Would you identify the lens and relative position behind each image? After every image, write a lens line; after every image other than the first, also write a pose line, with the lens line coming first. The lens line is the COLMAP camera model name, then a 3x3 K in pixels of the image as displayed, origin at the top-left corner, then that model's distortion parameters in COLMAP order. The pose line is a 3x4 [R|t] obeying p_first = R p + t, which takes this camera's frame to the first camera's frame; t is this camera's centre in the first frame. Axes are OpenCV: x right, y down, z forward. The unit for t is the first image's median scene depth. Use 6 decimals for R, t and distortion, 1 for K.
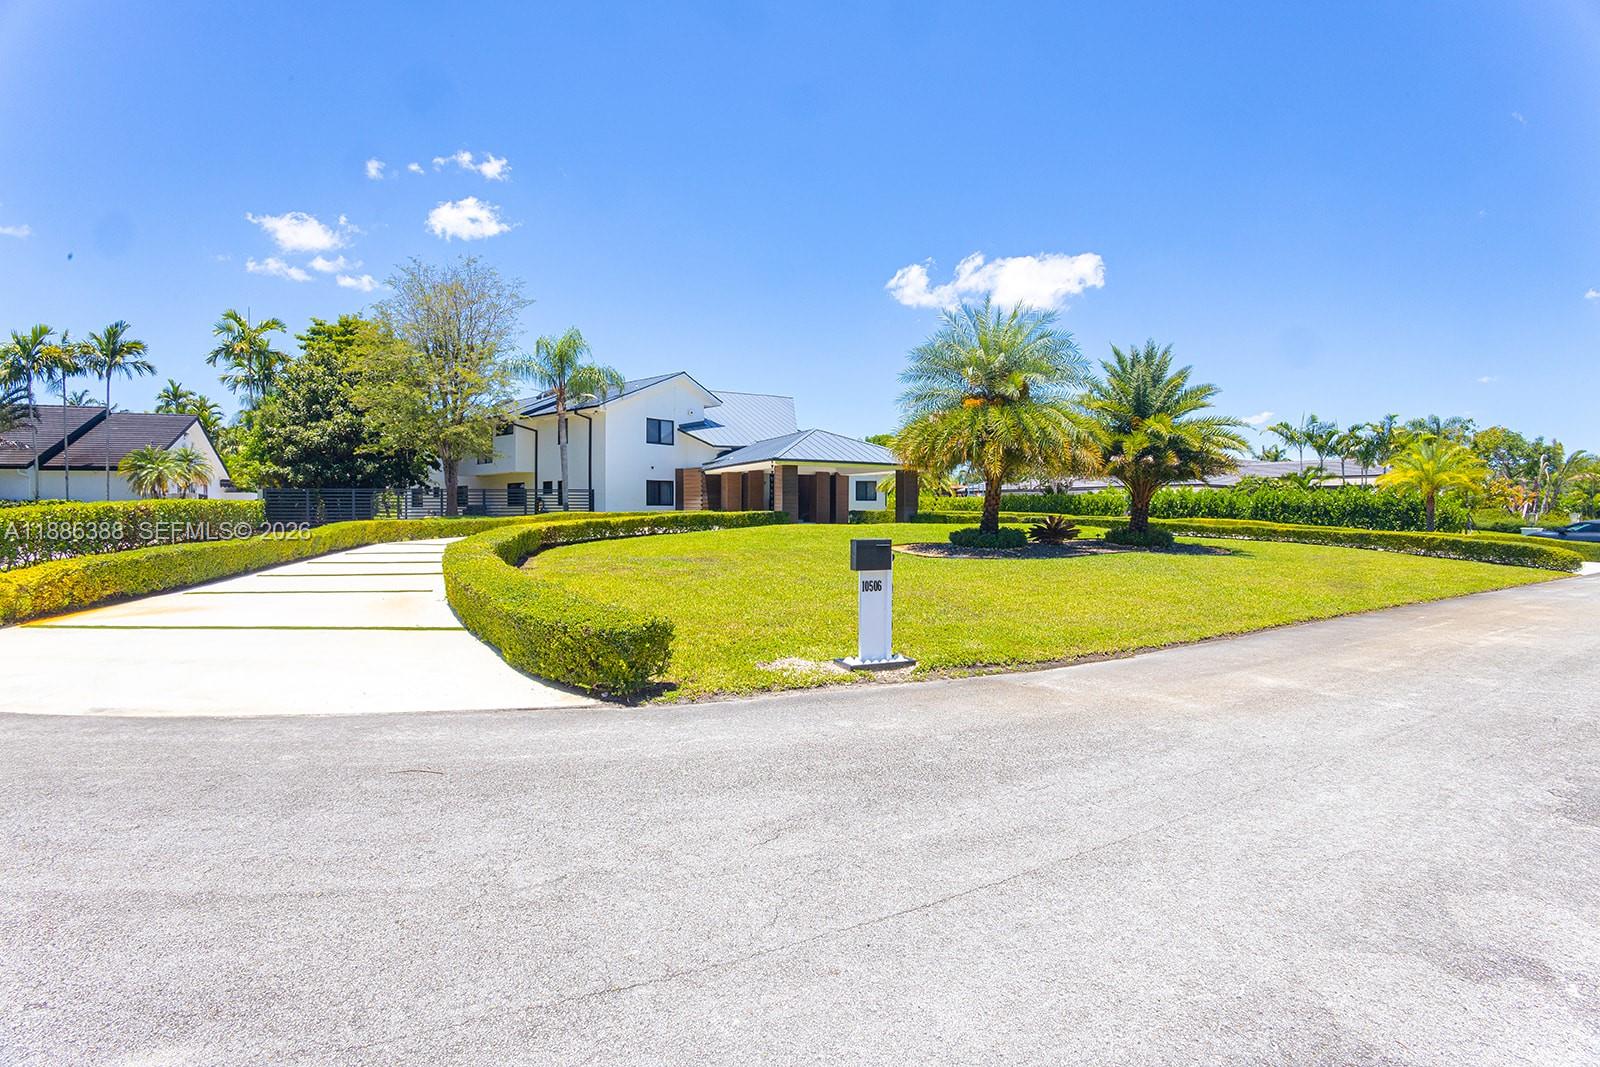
lens RADIAL K [[710.4, 0, 789.5], [0, 710.4, 533.6], [0, 0, 1]] dist [-0.000902, 0.000352]
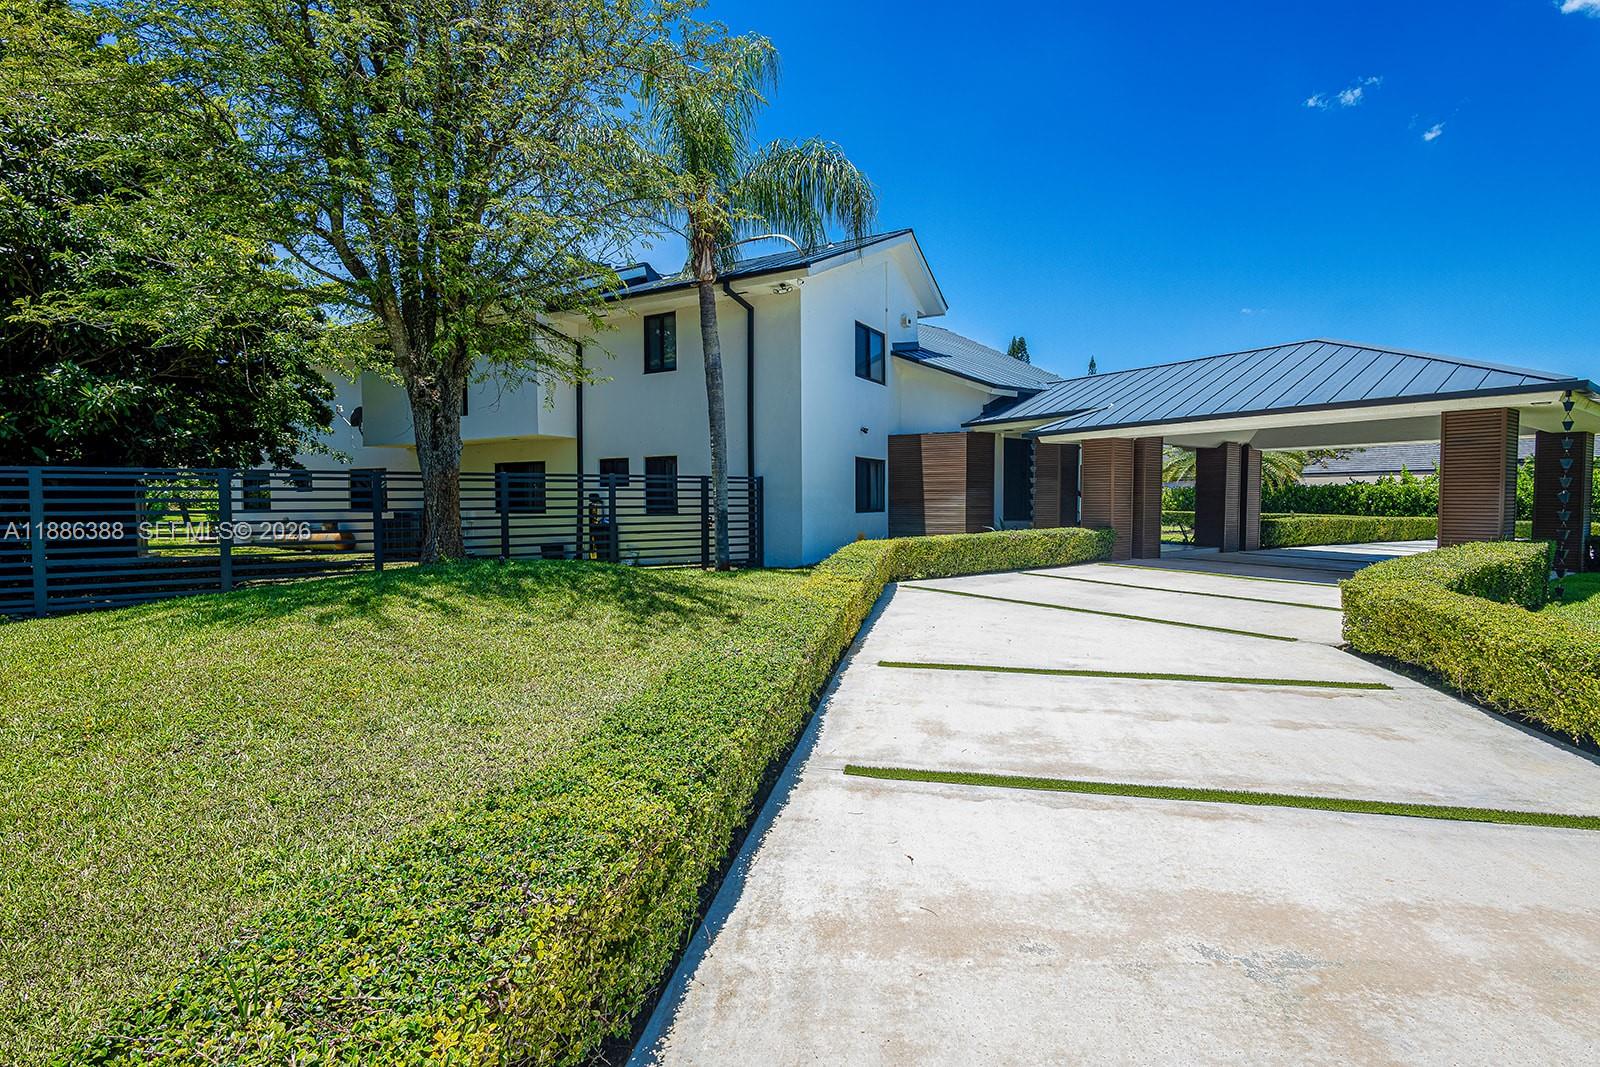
lens RADIAL K [[664.3, 0, 800.0], [0, 664.3, 533.5], [0, 0, 1]] dist [0.001209, 0.000180]
pose [[0.973567, -0.013331, 0.228011, -0.329477], [0.009012, 0.999760, 0.019975, -0.034445], [-0.228222, -0.017392, 0.973454, 0.584912]]
